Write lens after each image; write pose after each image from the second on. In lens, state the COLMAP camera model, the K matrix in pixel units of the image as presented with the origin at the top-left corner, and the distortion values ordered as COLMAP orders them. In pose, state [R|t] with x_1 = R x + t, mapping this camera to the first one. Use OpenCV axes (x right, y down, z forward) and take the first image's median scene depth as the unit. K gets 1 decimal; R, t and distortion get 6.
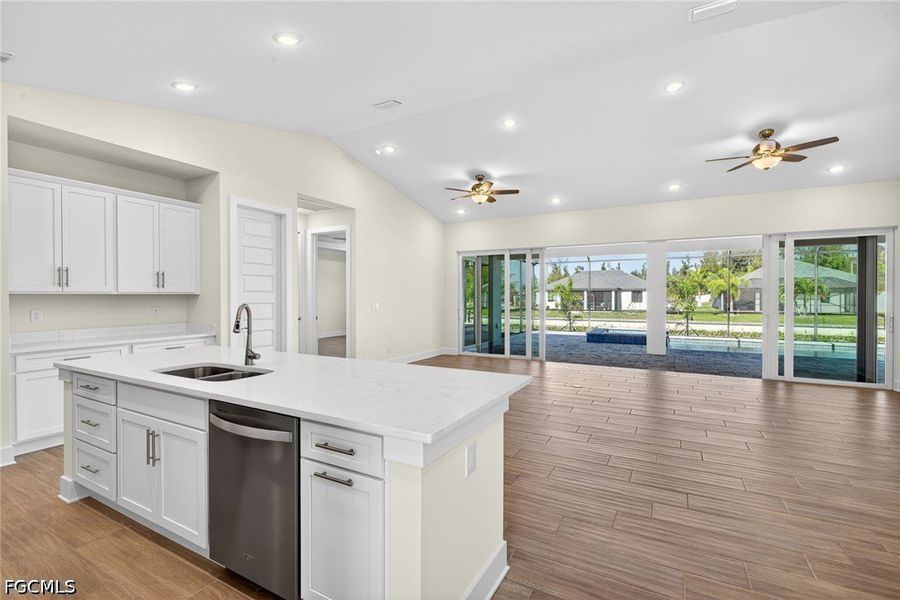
lens RADIAL K [[416.0, 0, 450.8], [0, 416.0, 300.0], [0, 0, 1]] dist [0.001625, 0.000240]
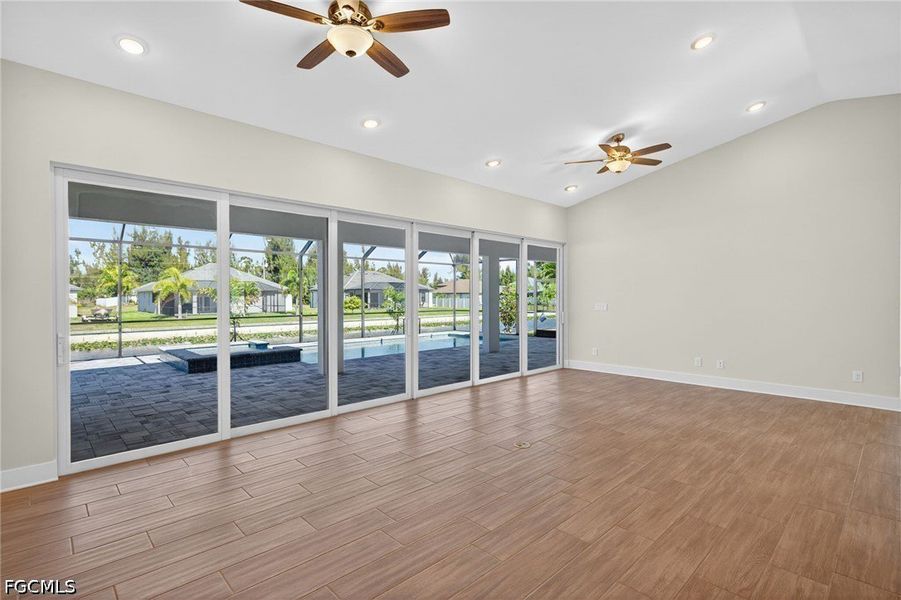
lens RADIAL K [[426.5, 0, 450.5], [0, 426.5, 300.0], [0, 0, 1]] dist [0.004496, -0.000330]
pose [[0.301478, -0.007703, 0.953442, -0.224288], [0.014232, 0.999892, 0.003578, -0.004624], [-0.953367, 0.012491, 0.301555, 0.639658]]
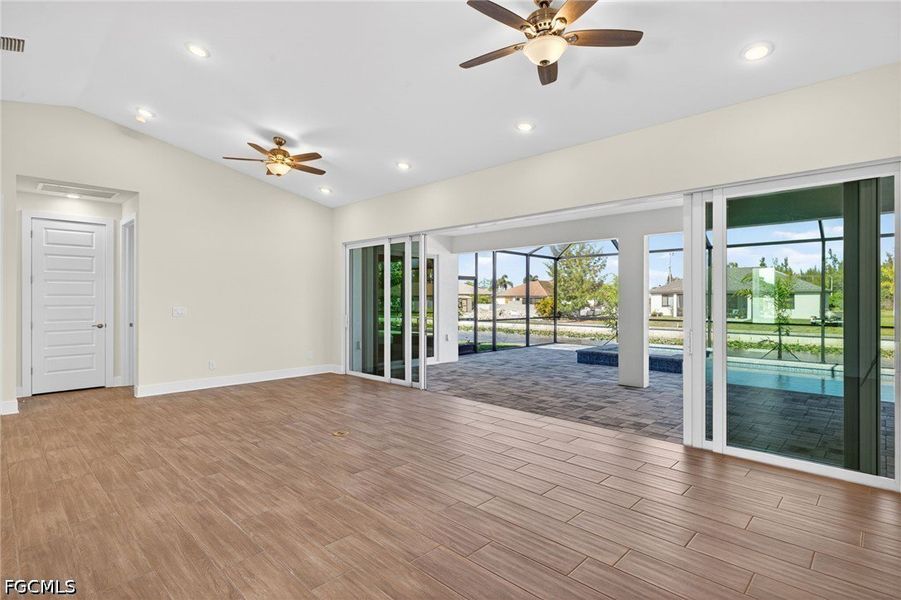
lens RADIAL K [[451.8, 0, 453.0], [0, 451.8, 299.4], [0, 0, 1]] dist [0.003379, 0.000479]
pose [[0.965256, 0.000974, -0.261305, 0.466454], [-0.003976, 0.999932, -0.010962, -0.001053], [0.261276, 0.011620, 0.965194, 0.241343]]
